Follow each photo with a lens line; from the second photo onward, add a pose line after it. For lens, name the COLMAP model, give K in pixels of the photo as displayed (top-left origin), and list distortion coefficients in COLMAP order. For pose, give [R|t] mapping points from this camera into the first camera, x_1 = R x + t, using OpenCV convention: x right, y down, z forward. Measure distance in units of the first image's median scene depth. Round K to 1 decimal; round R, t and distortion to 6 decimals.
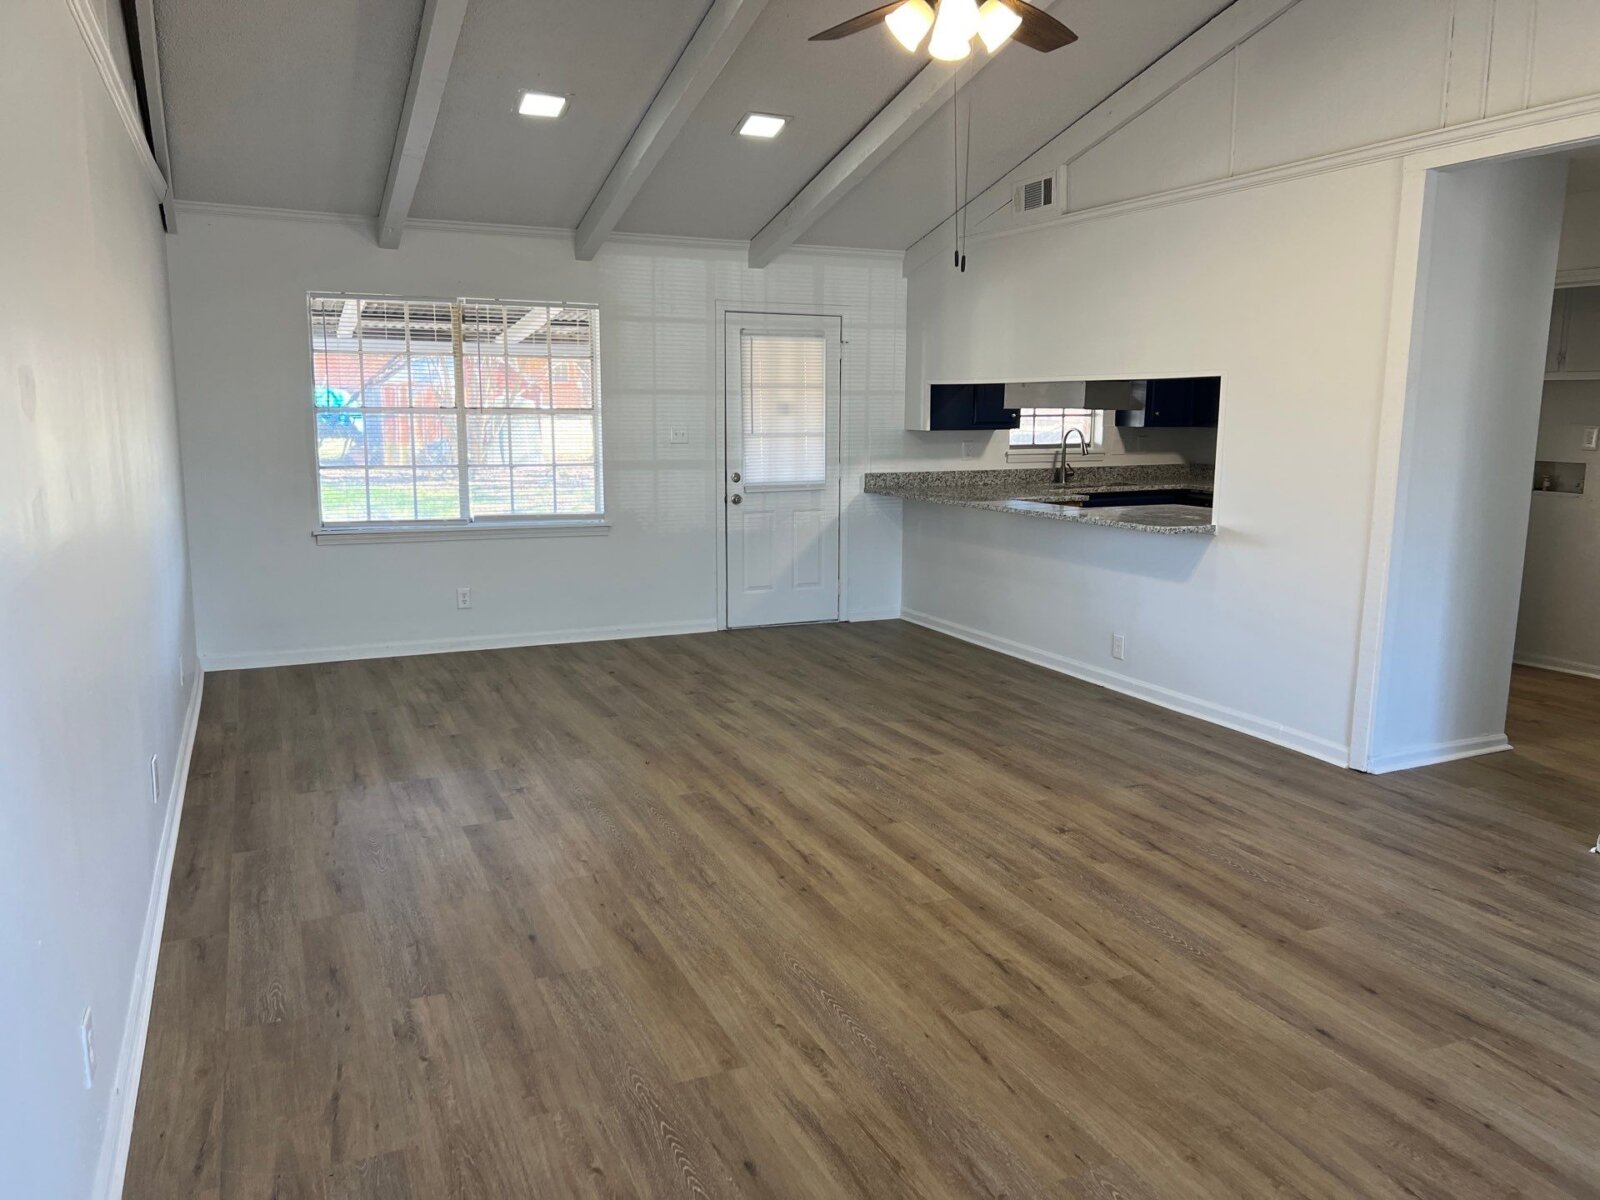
lens RADIAL K [[1222.6, 0, 811.9], [0, 1222.6, 600.0], [0, 0, 1]] dist [0.053655, -0.052670]
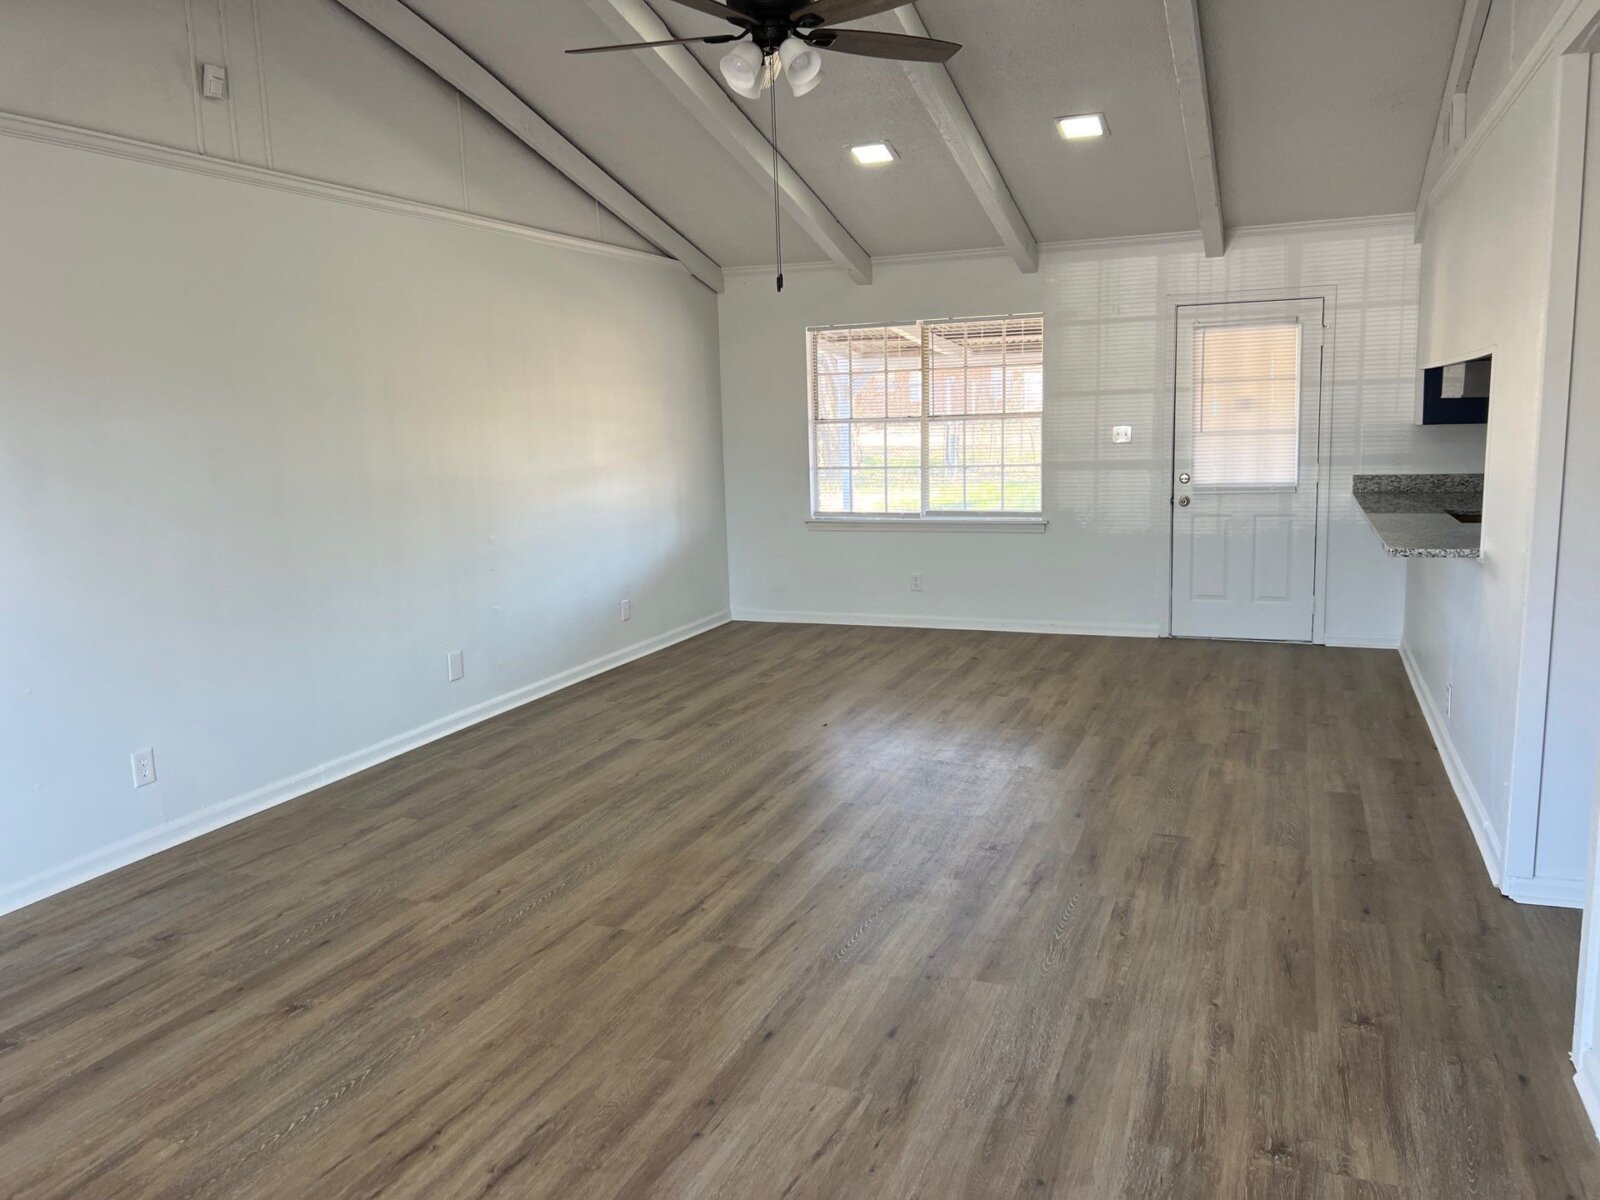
lens RADIAL K [[1222.6, 0, 784.1], [0, 1222.6, 593.9], [0, 0, 1]] dist [0.053655, -0.052670]
pose [[0.677013, 0.081760, -0.731416, 0.702000], [-0.084656, 0.995865, 0.032962, -0.025426], [0.731086, 0.039603, 0.681135, 0.197228]]
